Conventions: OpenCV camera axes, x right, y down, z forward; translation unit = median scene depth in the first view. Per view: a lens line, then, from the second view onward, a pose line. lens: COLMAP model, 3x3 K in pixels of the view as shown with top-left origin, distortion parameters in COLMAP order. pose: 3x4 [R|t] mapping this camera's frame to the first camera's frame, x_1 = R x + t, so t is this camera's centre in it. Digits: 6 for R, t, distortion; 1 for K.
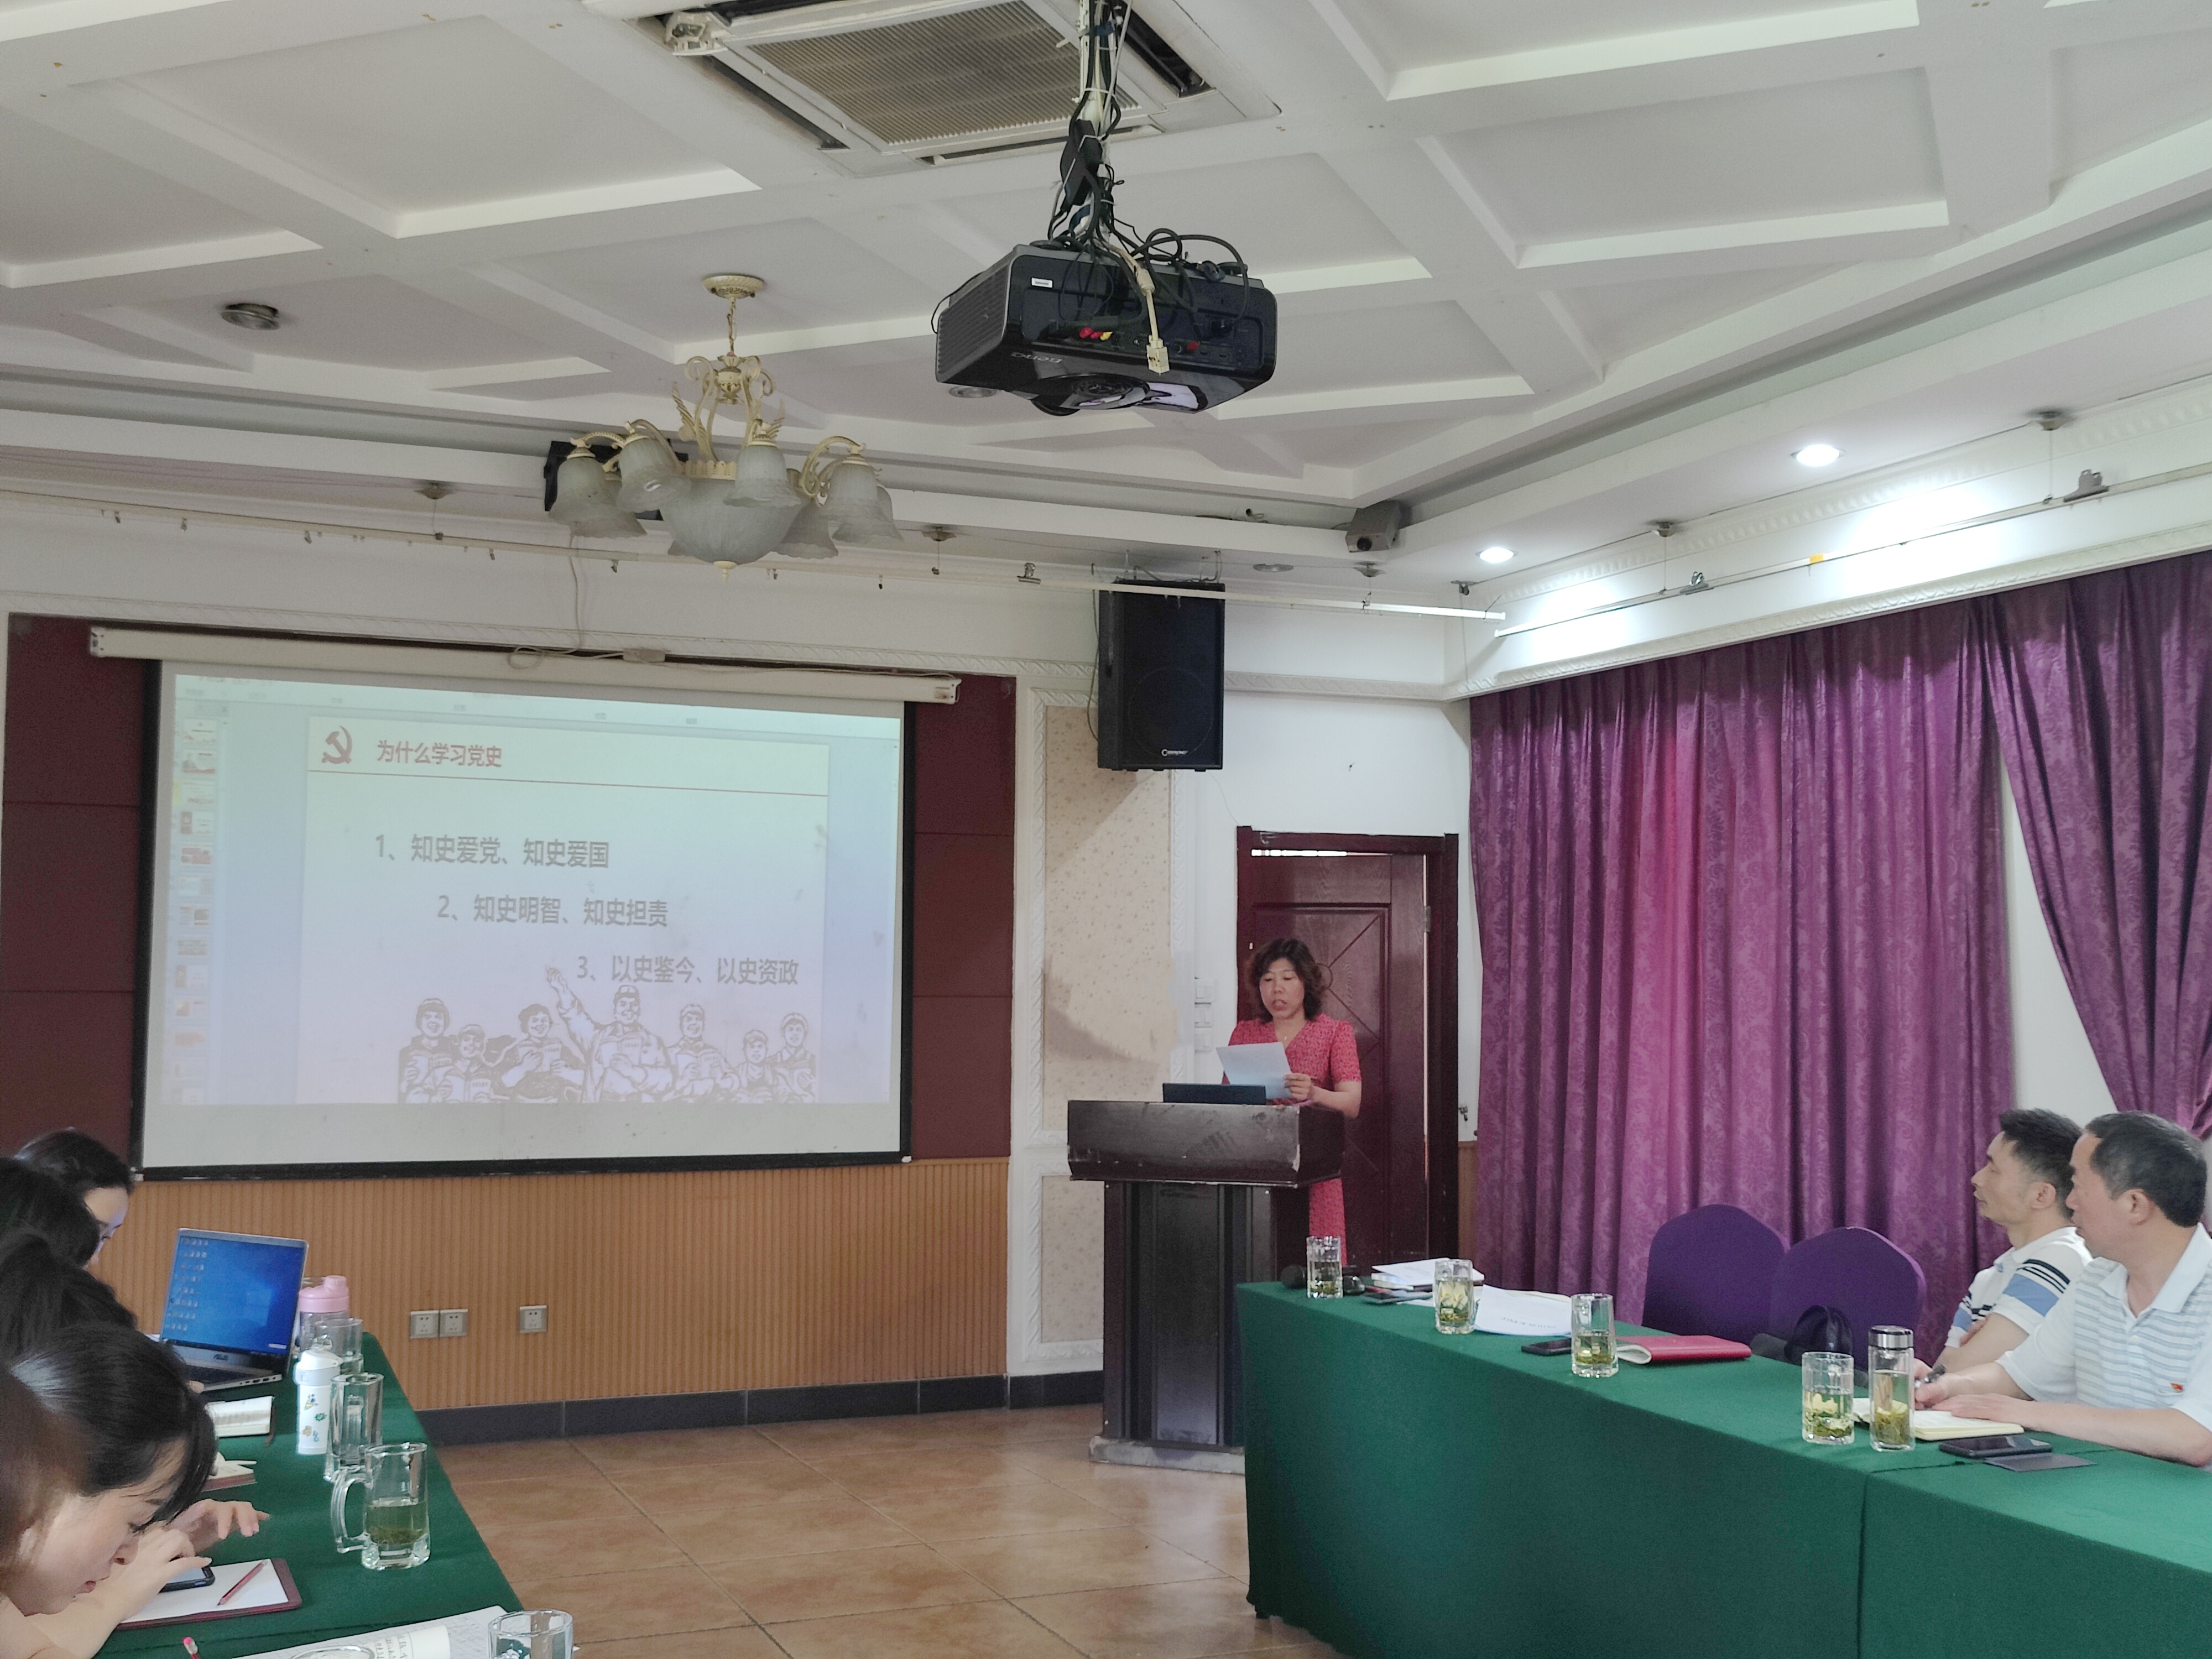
lens RADIAL K [[2351.0, 0, 1096.9], [0, 2351.0, 841.6], [0, 0, 1]] dist [0.009123, 0.000000]
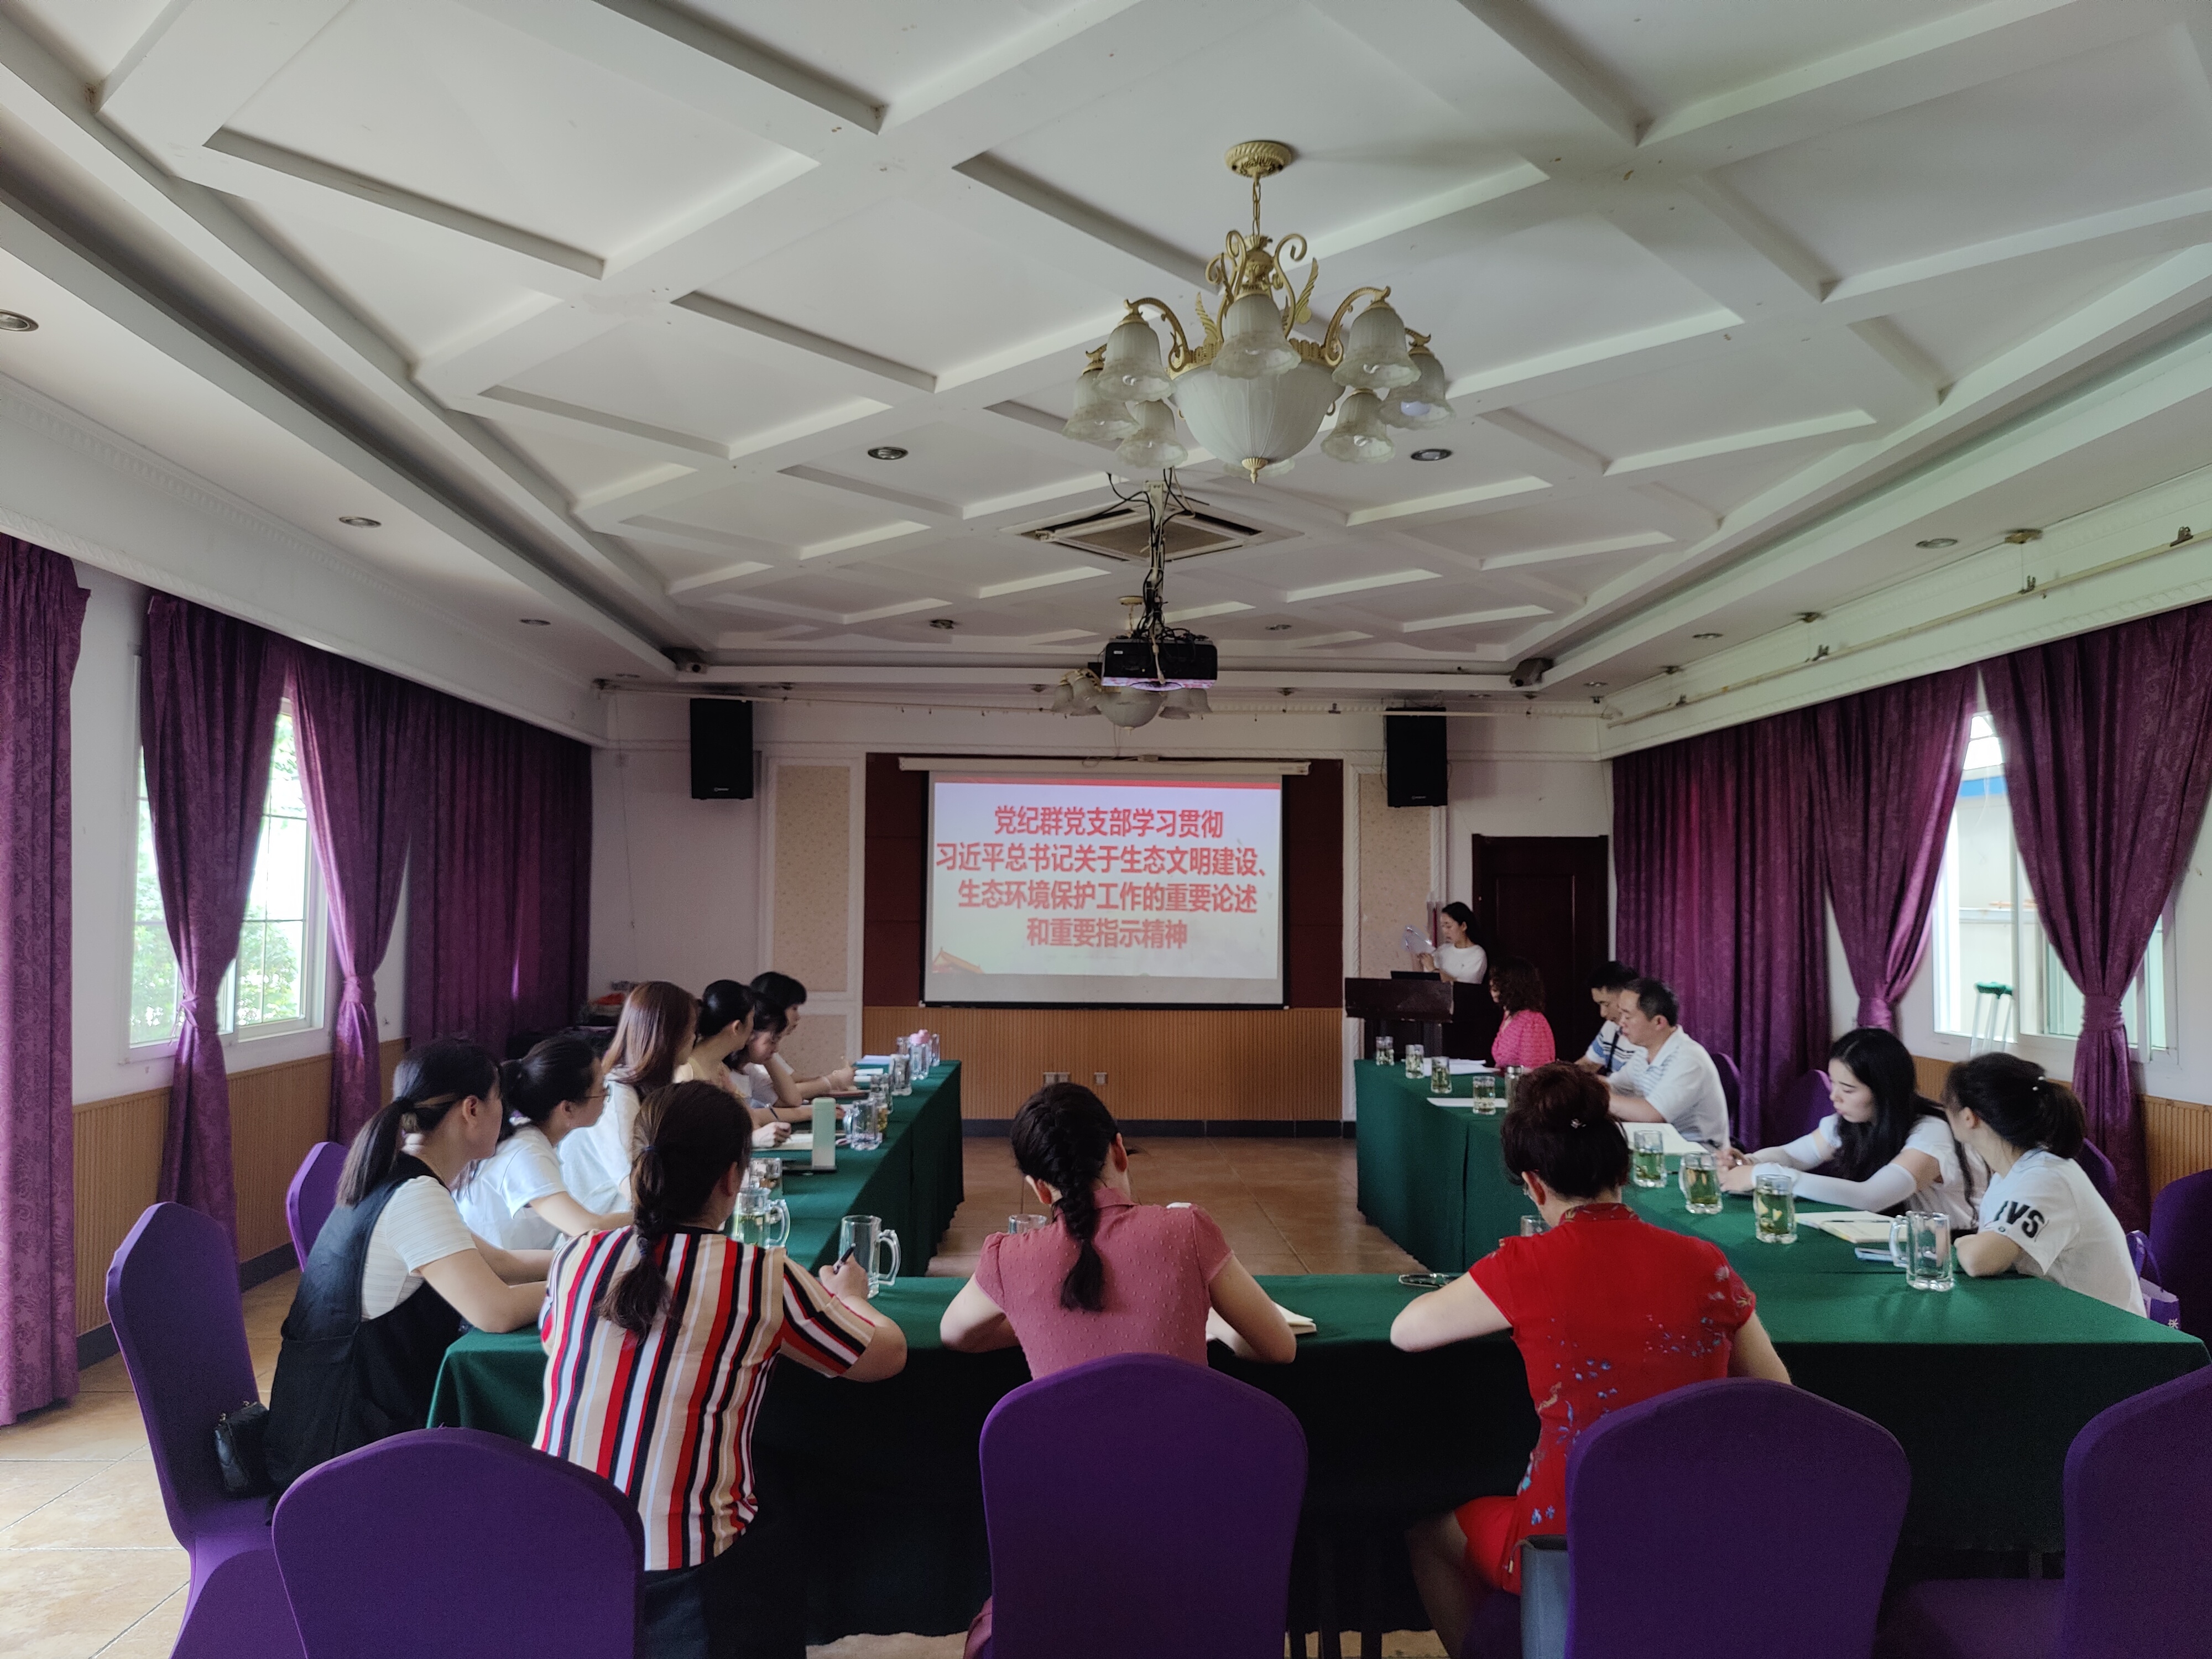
lens RADIAL K [[1532.8, 0, 1107.6], [0, 1532.8, 834.1], [0, 0, 1]] dist [0.003187, 0.013706]
pose [[0.937056, -0.017525, -0.348740, 0.246907], [0.018939, 0.999820, 0.000645, -0.014882], [0.348666, -0.007209, 0.937219, -0.273193]]
